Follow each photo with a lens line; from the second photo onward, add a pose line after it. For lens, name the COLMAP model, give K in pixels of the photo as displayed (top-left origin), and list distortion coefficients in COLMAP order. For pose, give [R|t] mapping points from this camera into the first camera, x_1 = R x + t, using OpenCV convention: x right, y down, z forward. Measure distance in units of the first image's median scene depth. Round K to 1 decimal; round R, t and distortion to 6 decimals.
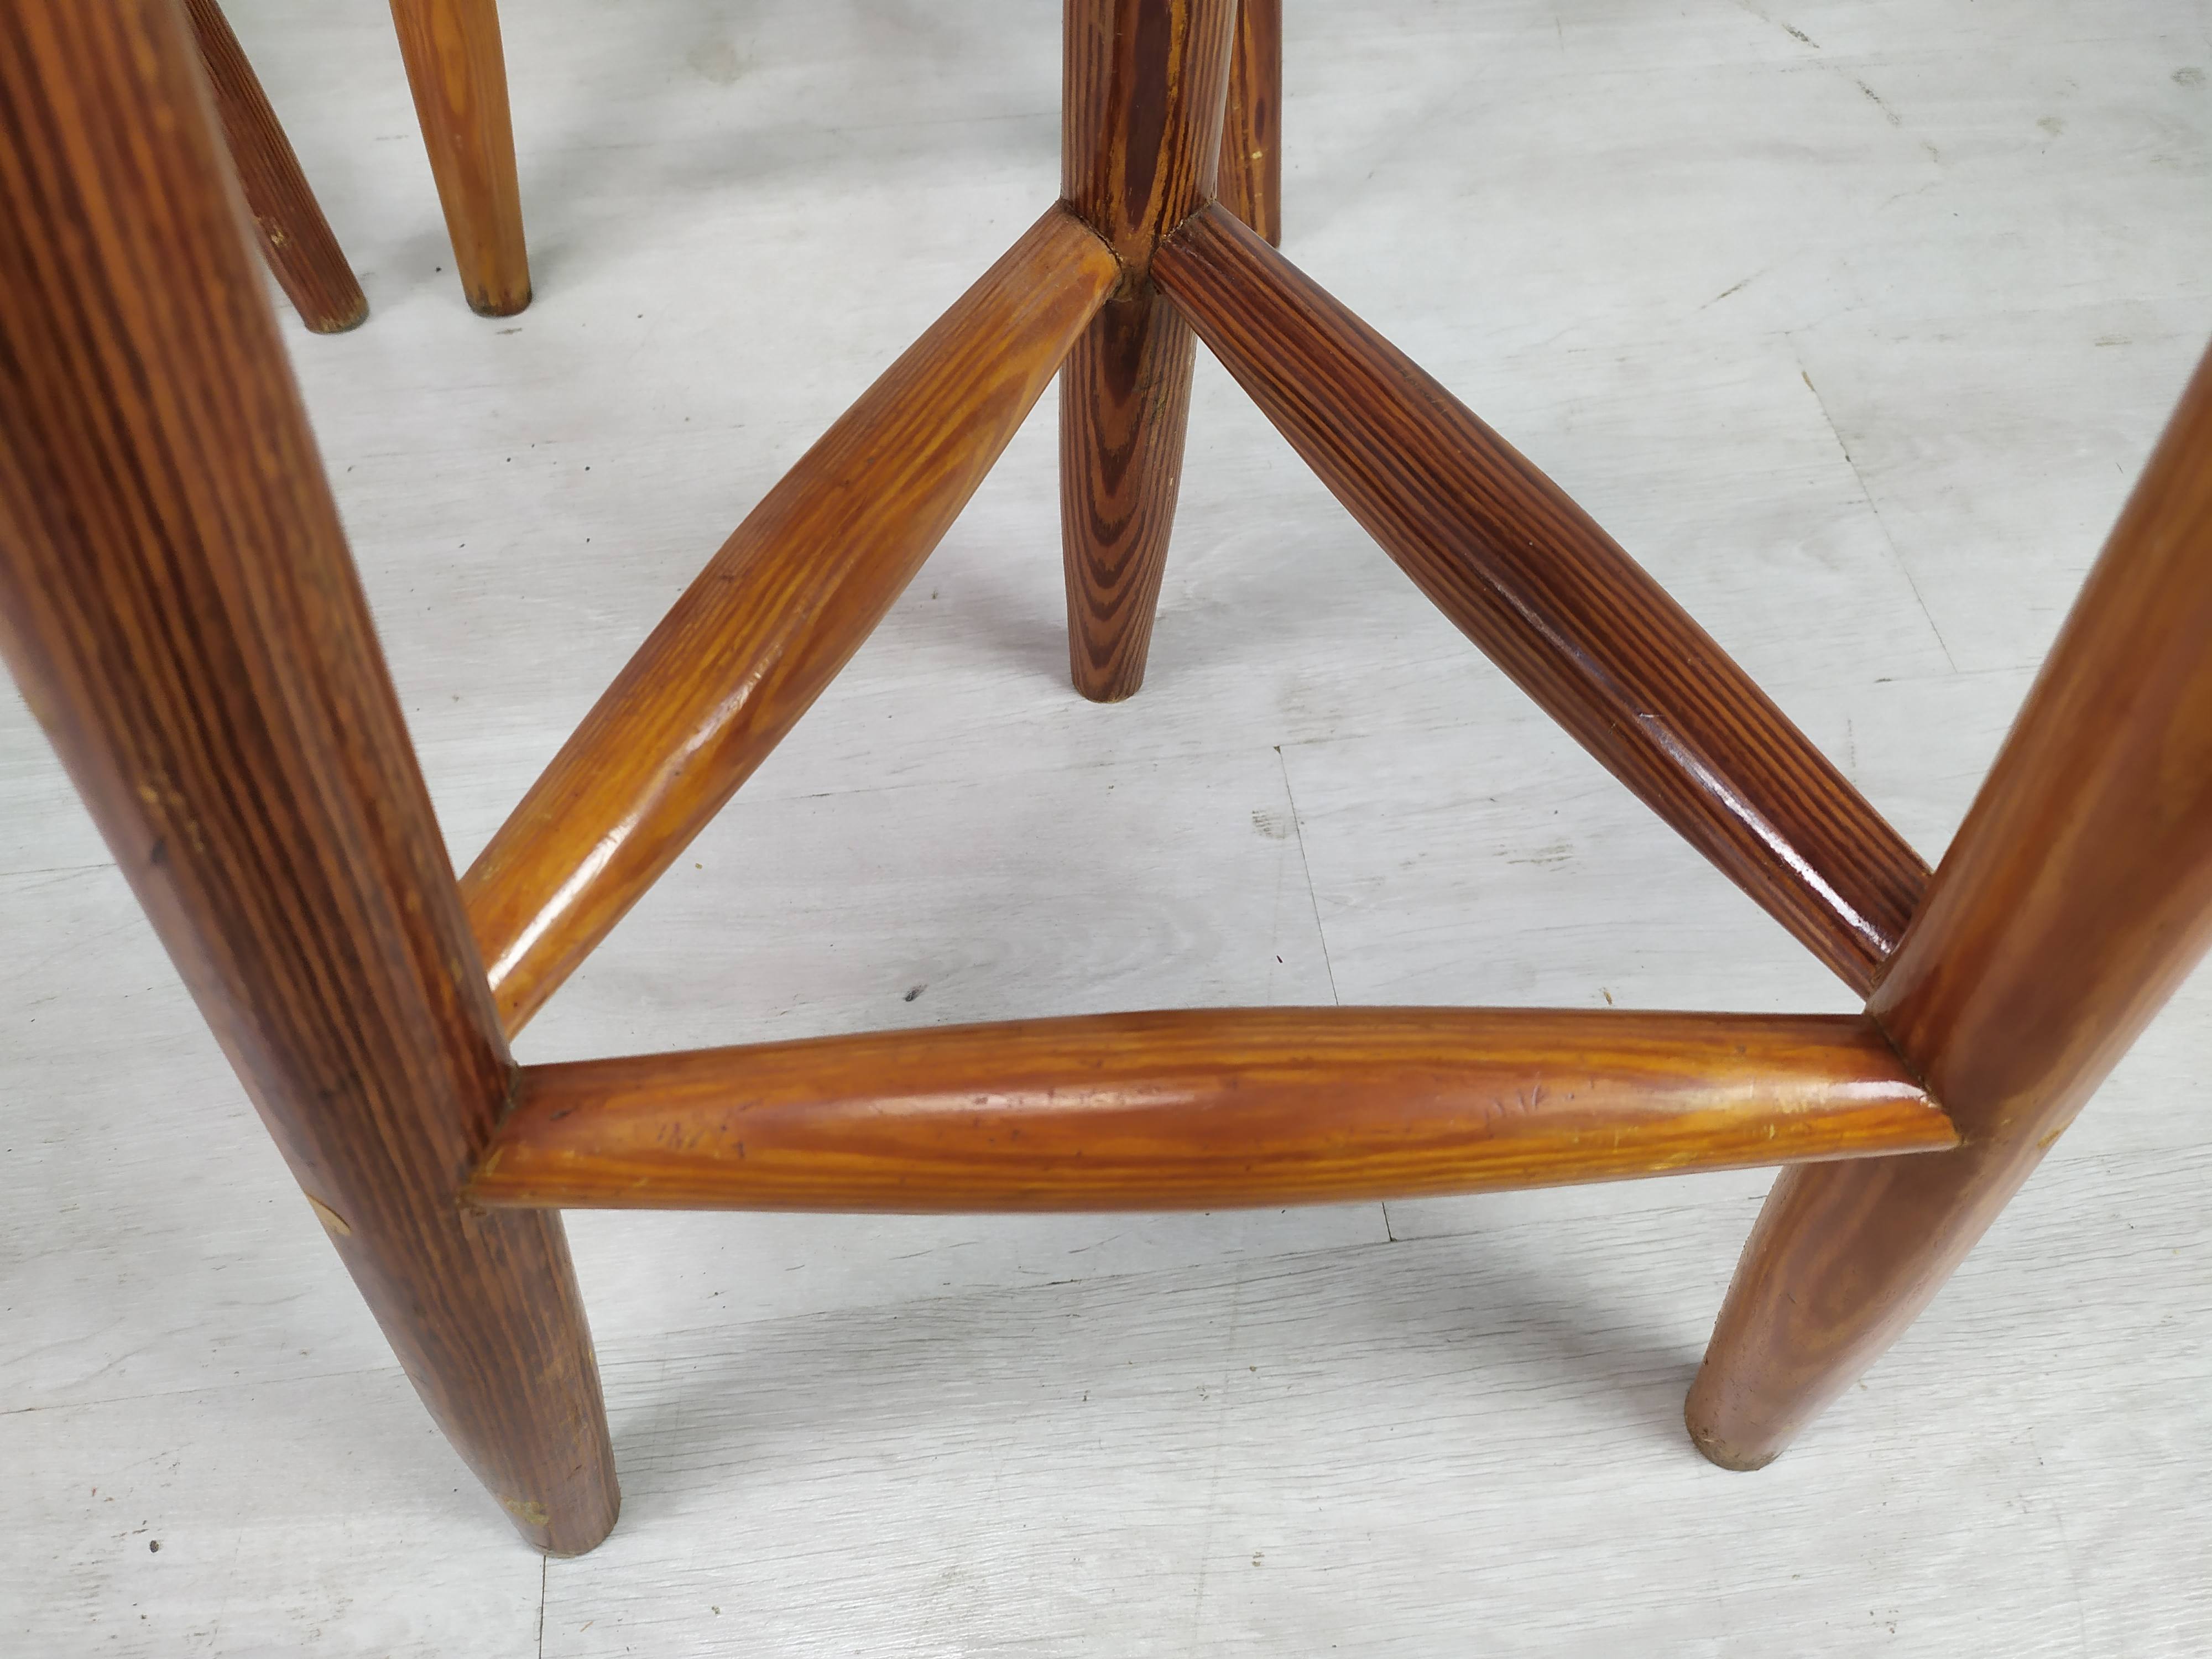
lens RADIAL K [[1677.5, 0, 1094.5], [0, 1677.5, 833.8], [0, 0, 1]] dist [0.065710, -0.097773]
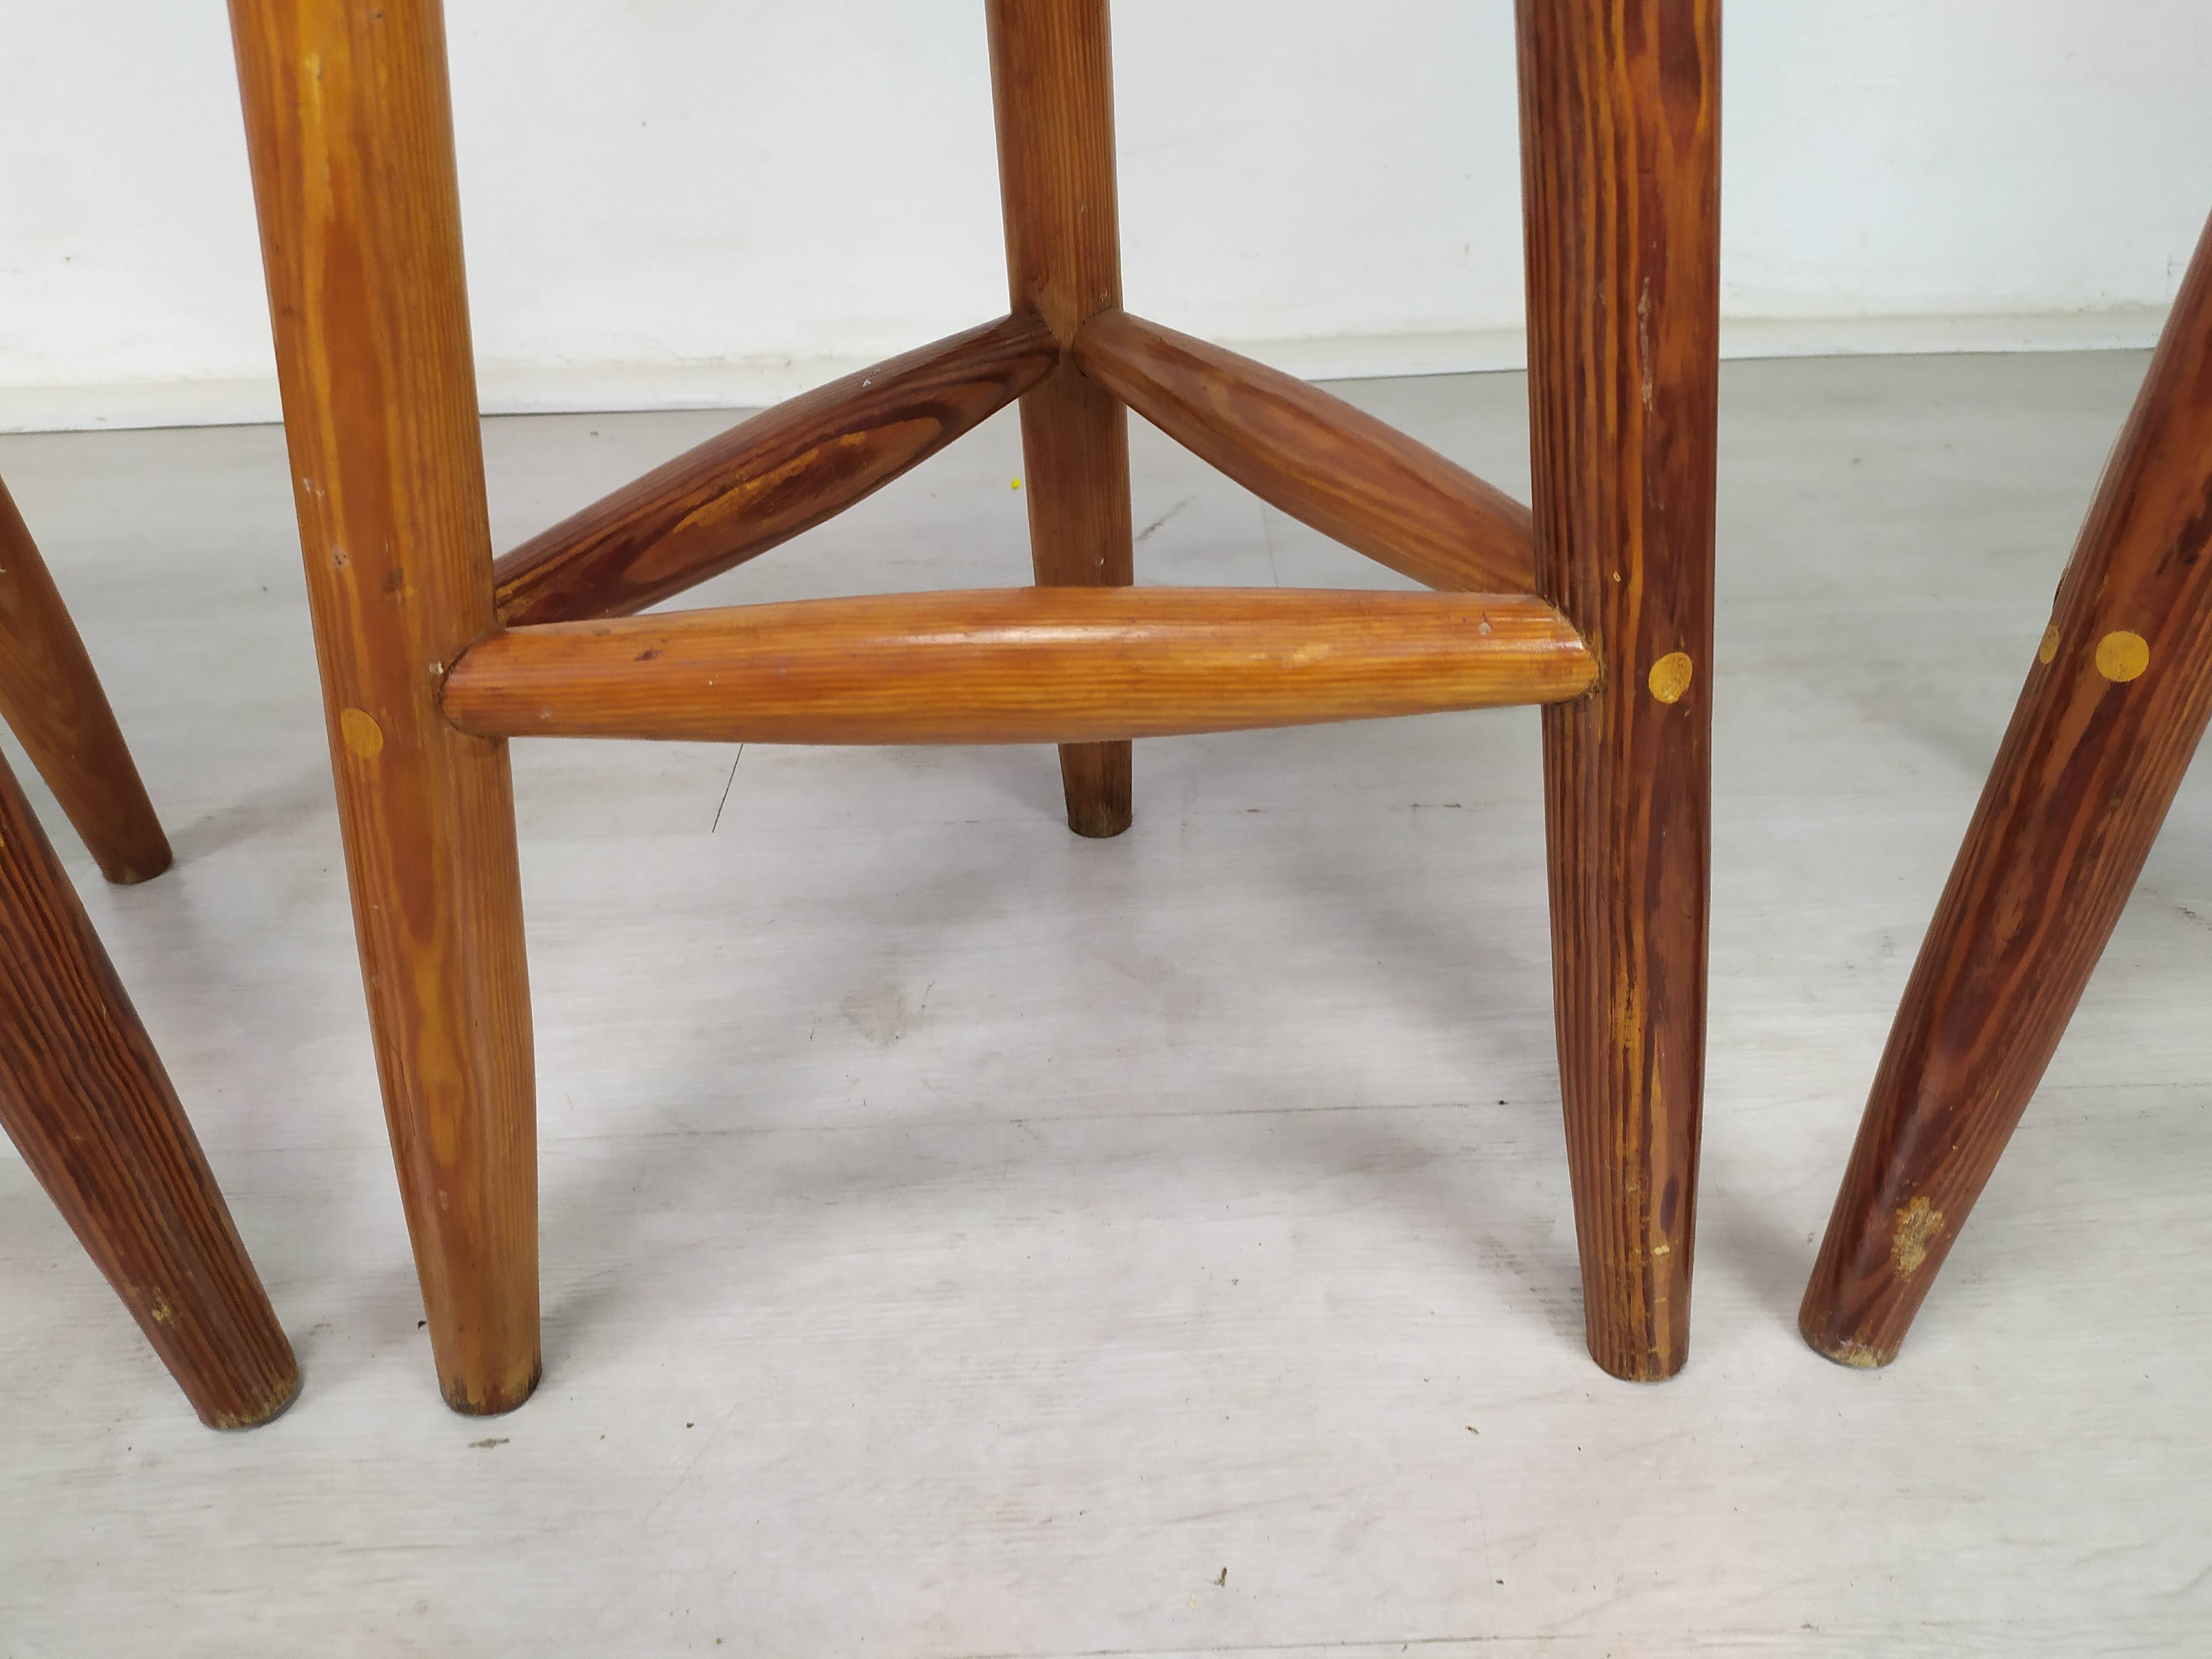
lens RADIAL K [[1722.4, 0, 1123.6], [0, 1722.4, 814.7], [0, 0, 1]] dist [0.079717, -0.078836]
pose [[0.993878, 0.030391, -0.106221, -0.038569], [-0.071894, 0.907923, -0.412926, -0.251846], [0.083892, 0.418034, 0.904549, 0.305916]]
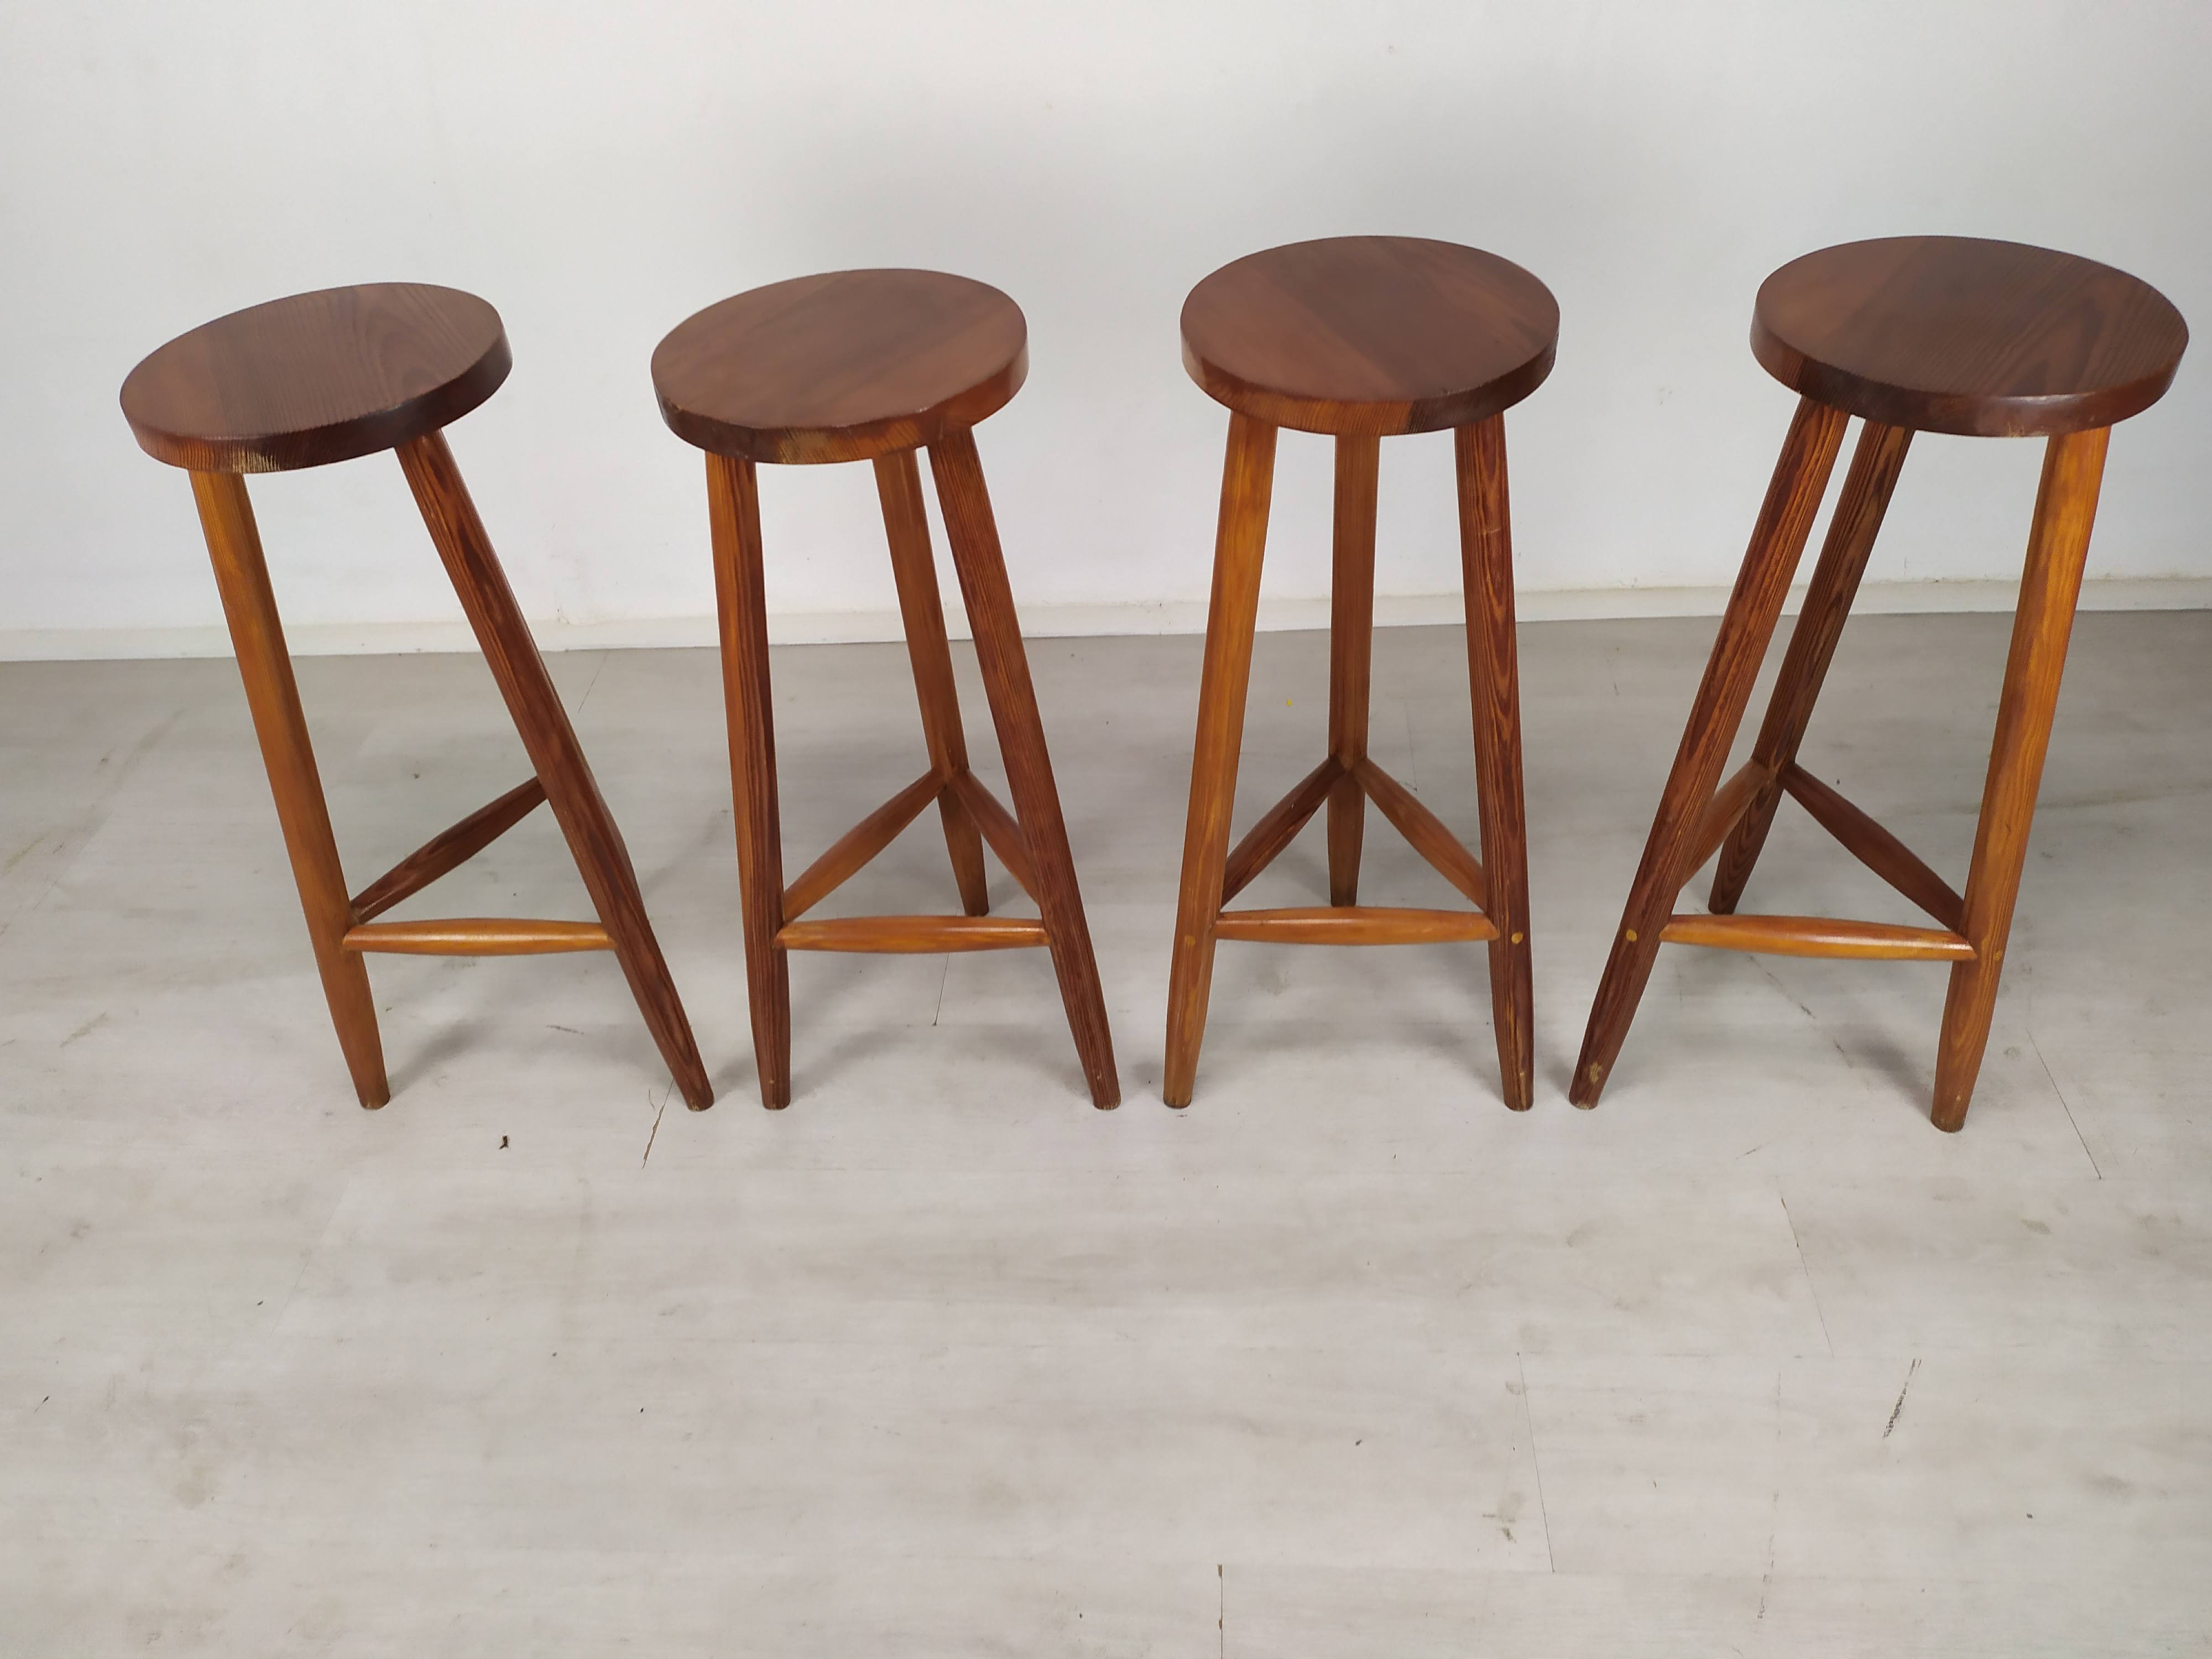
lens RADIAL K [[1722.4, 0, 1123.6], [0, 1722.4, 814.7], [0, 0, 1]] dist [0.079717, -0.078836]
pose [[0.984242, 0.064316, -0.164715, -0.065271], [-0.110771, 0.950343, -0.290823, 0.000232], [0.137831, 0.304486, 0.942492, -1.286615]]
